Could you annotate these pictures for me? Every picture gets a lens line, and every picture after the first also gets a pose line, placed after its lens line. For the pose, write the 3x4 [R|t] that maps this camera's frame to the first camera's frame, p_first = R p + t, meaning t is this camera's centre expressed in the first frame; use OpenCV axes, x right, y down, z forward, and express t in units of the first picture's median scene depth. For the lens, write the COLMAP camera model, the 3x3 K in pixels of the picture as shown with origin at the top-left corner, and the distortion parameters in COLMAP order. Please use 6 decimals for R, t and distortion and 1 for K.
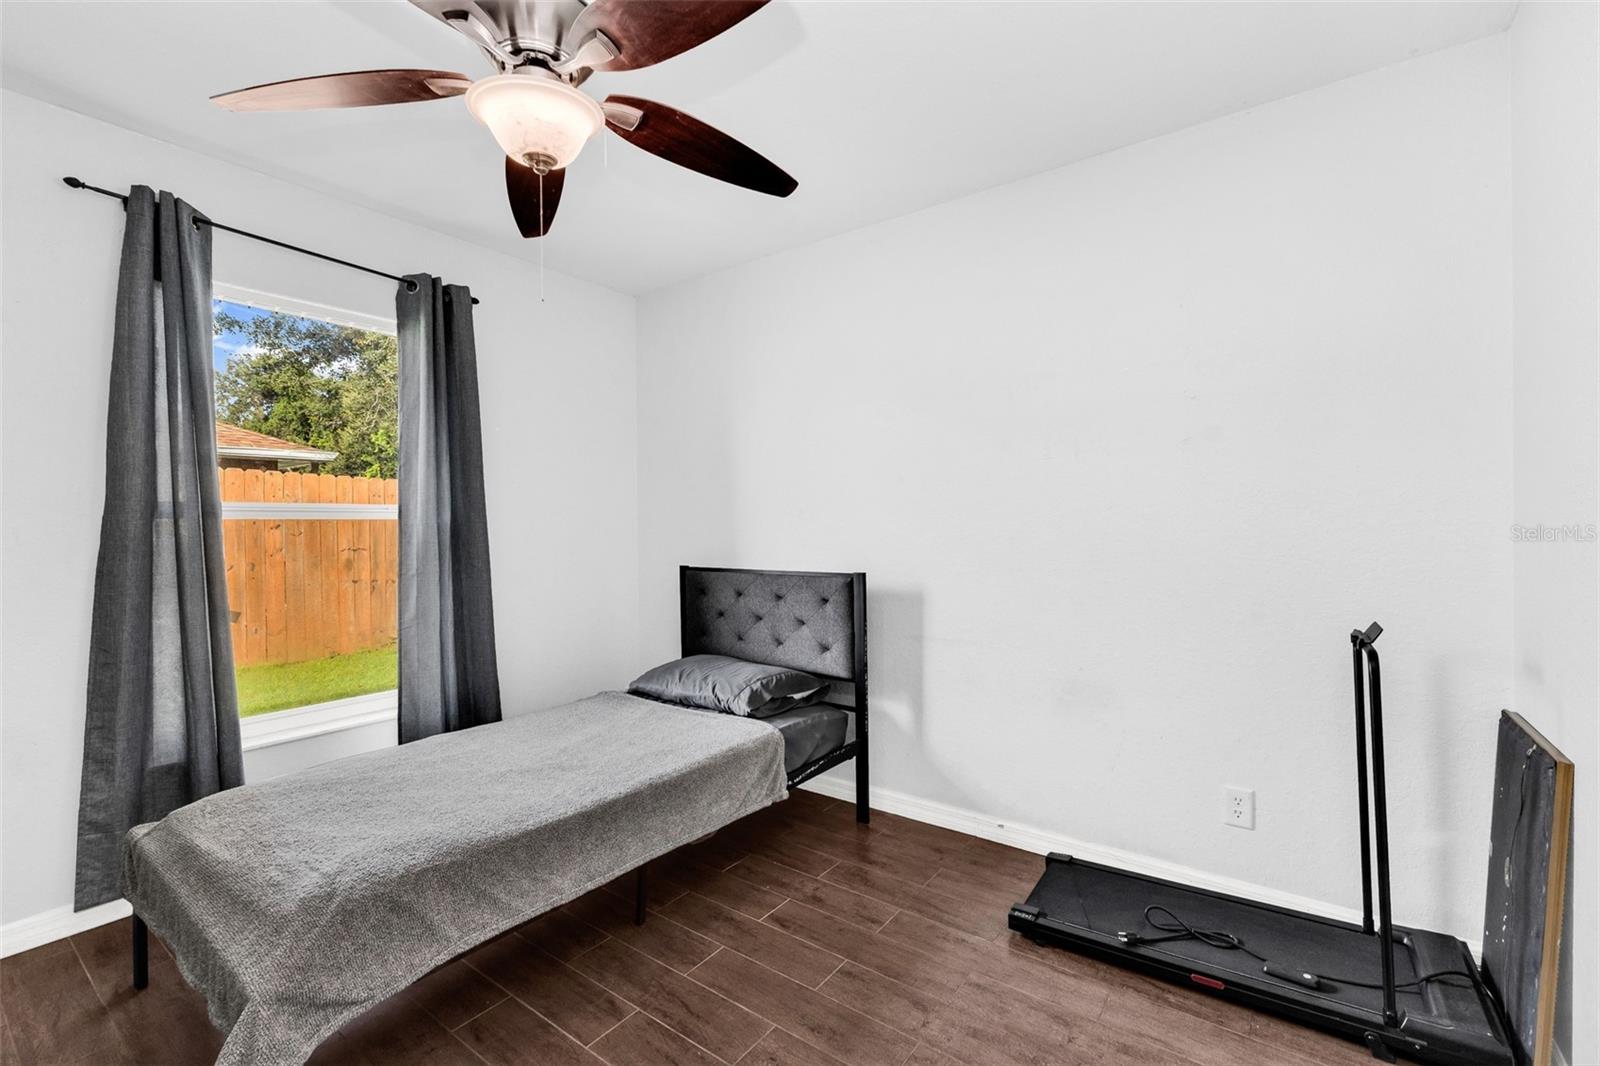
lens RADIAL K [[691.2, 0, 804.8], [0, 691.2, 519.9], [0, 0, 1]] dist [0.003627, -0.000001]
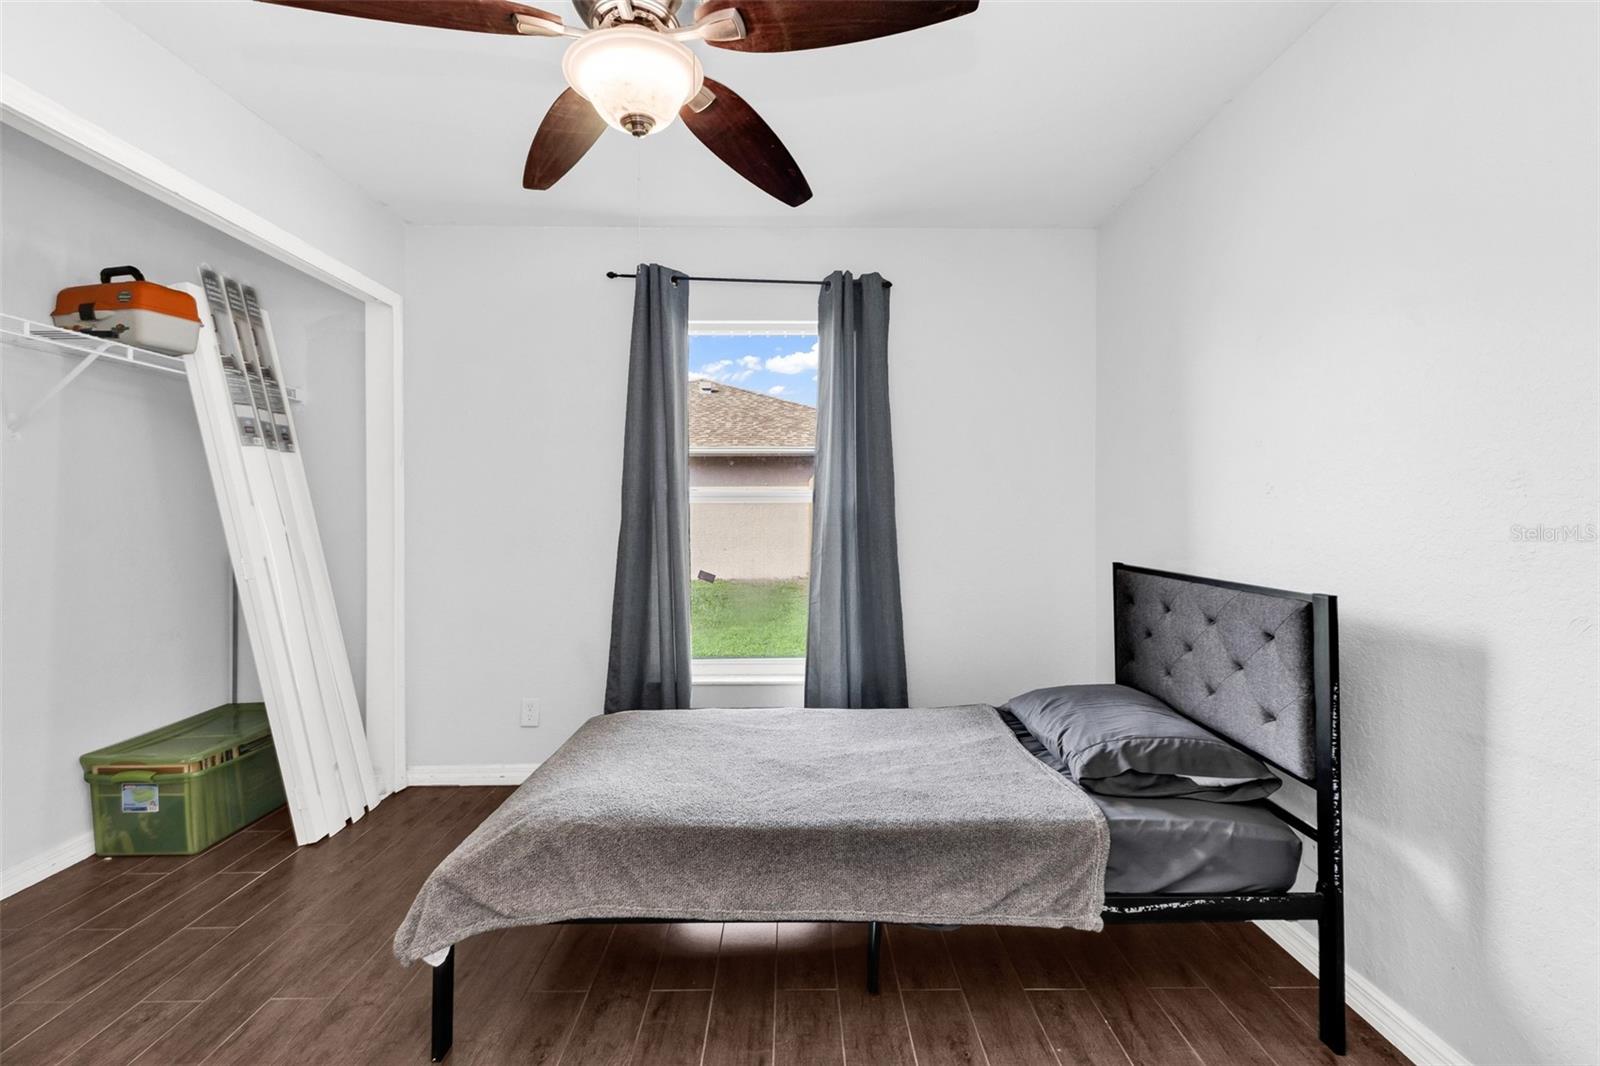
lens RADIAL K [[694.4, 0, 799.0], [0, 694.4, 503.6], [0, 0, 1]] dist [0.007483, 0.000130]
pose [[0.600671, -0.002483, -0.799492, 0.294529], [0.002743, 0.999996, -0.001045, 0.001987], [0.799491, -0.001565, 0.600675, 0.343275]]
